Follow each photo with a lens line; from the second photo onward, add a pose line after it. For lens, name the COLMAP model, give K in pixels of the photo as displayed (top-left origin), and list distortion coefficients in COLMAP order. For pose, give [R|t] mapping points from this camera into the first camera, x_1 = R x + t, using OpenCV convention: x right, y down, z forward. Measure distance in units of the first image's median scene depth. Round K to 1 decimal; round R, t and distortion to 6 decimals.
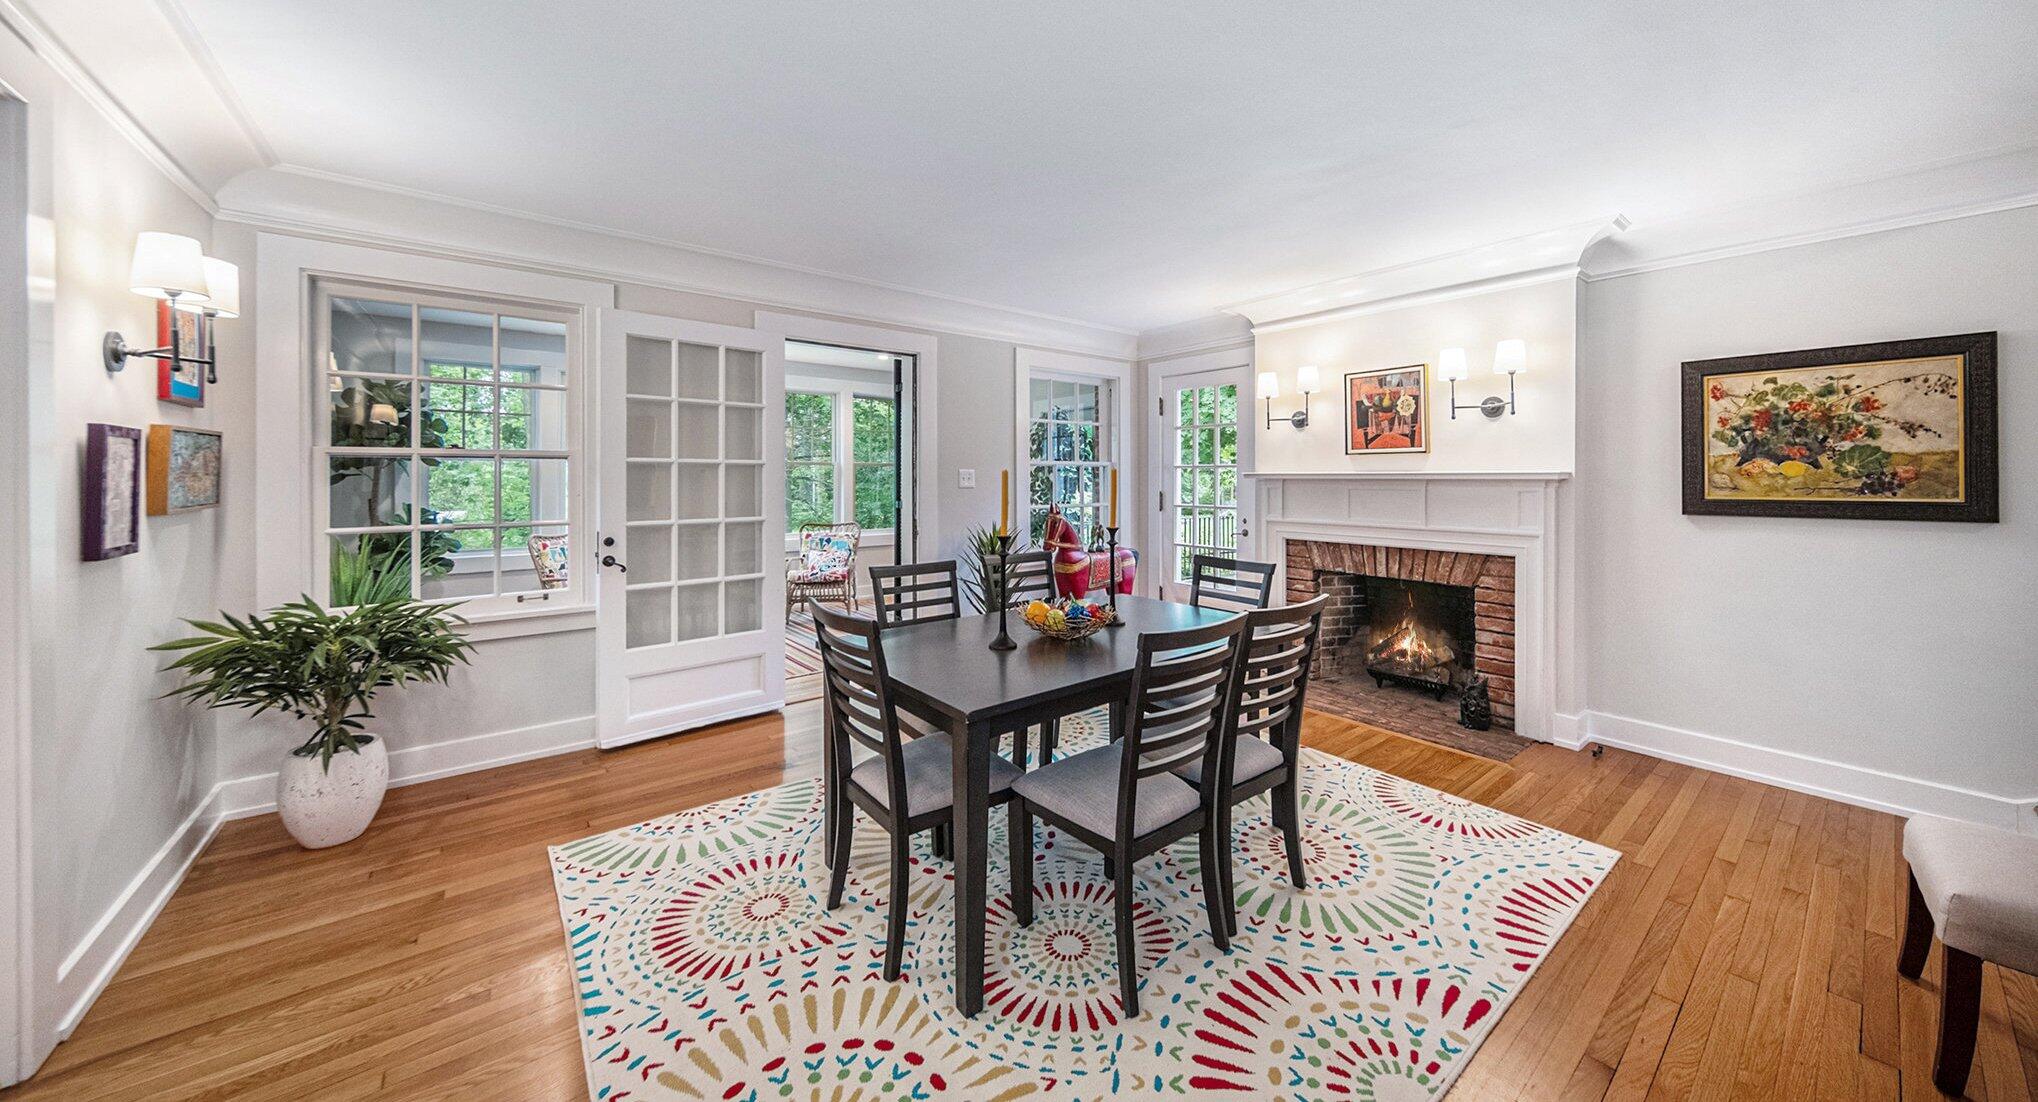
lens RADIAL K [[687.7, 0, 1017.3], [0, 687.7, 558.0], [0, 0, 1]] dist [0.009324, 0.000019]
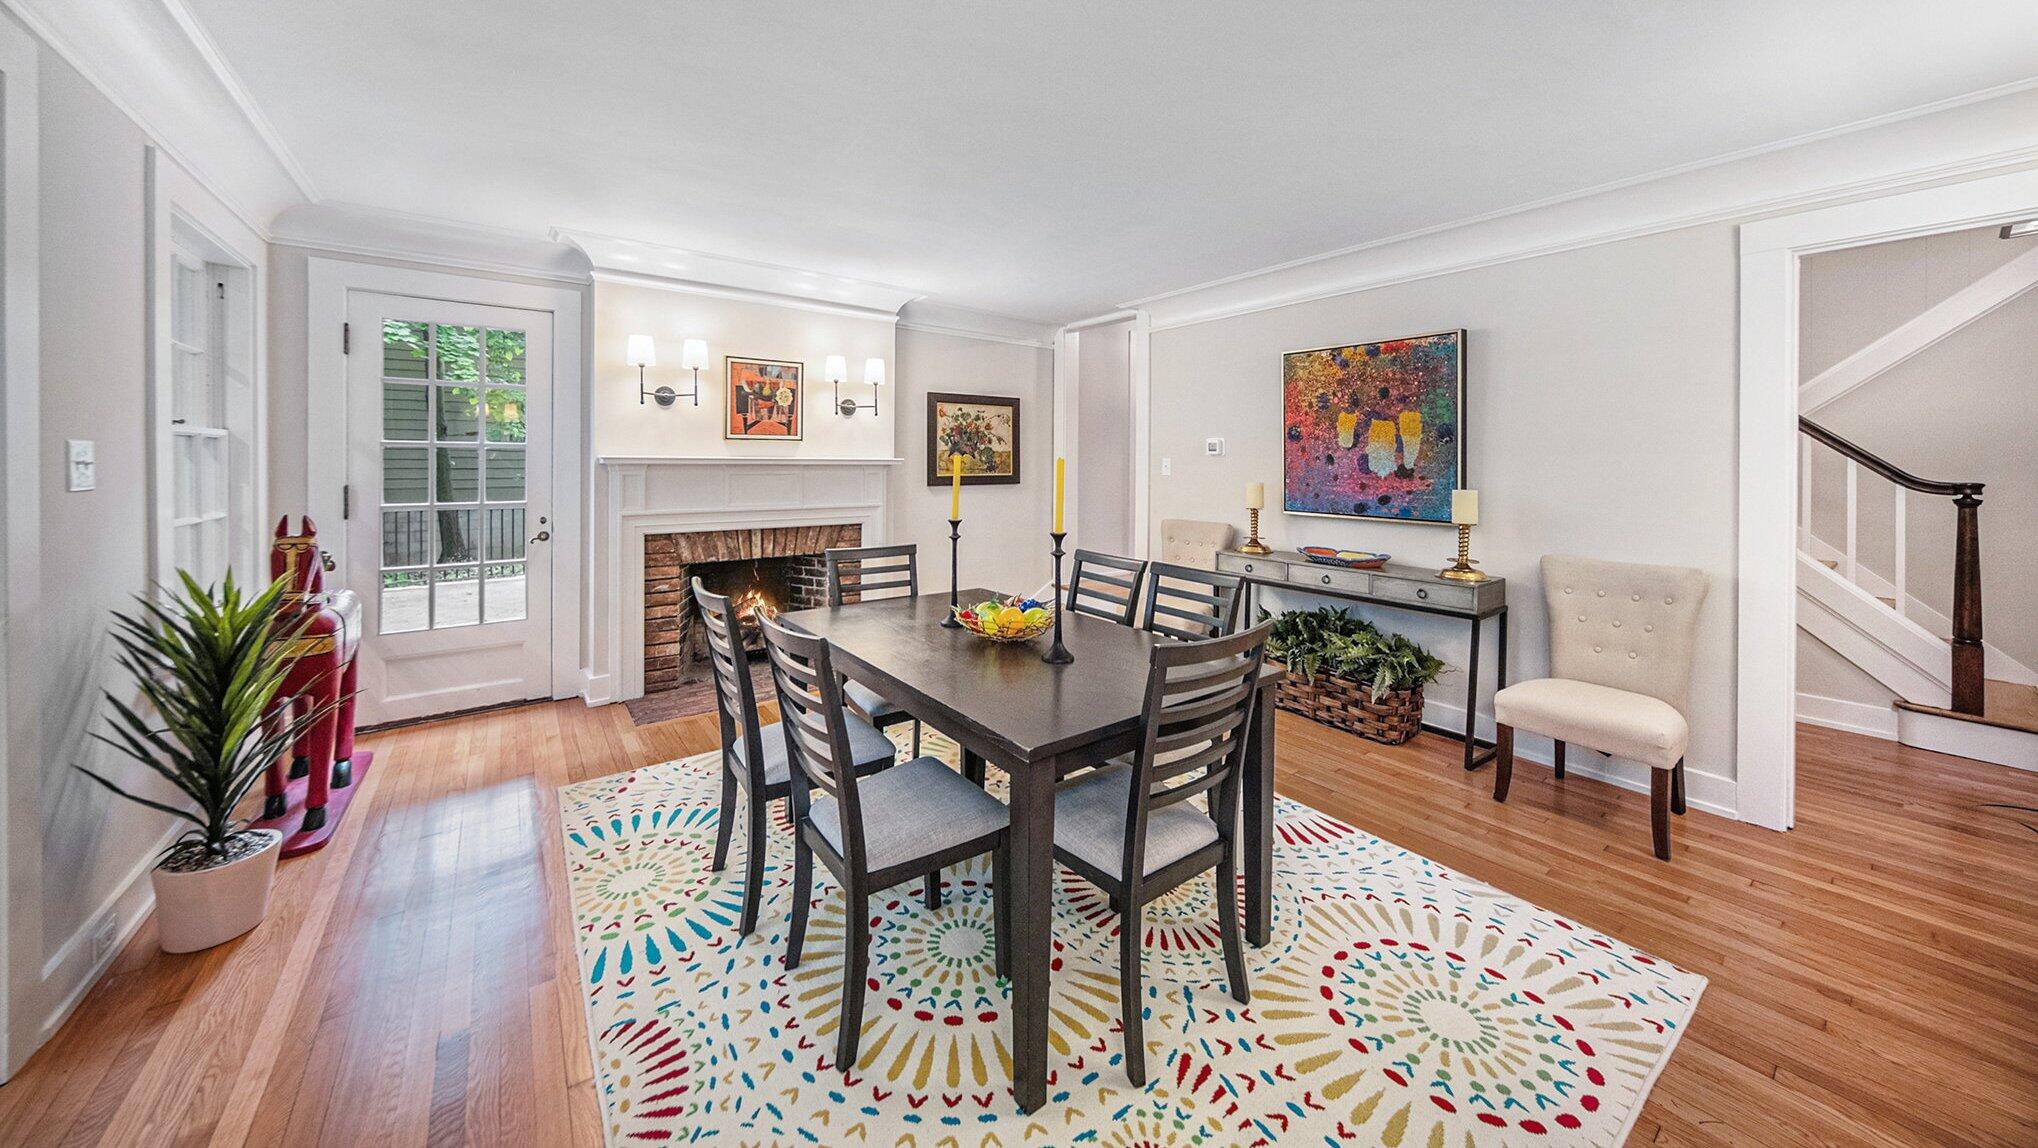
lens RADIAL K [[675.5, 0, 1016.7], [0, 675.5, 565.9], [0, 0, 1]] dist [-0.006201, -0.000072]
pose [[0.026038, -0.155178, 0.987543, -0.642322], [0.111353, 0.982181, 0.151399, -0.097838], [-0.993440, 0.106023, 0.042854, 0.762766]]
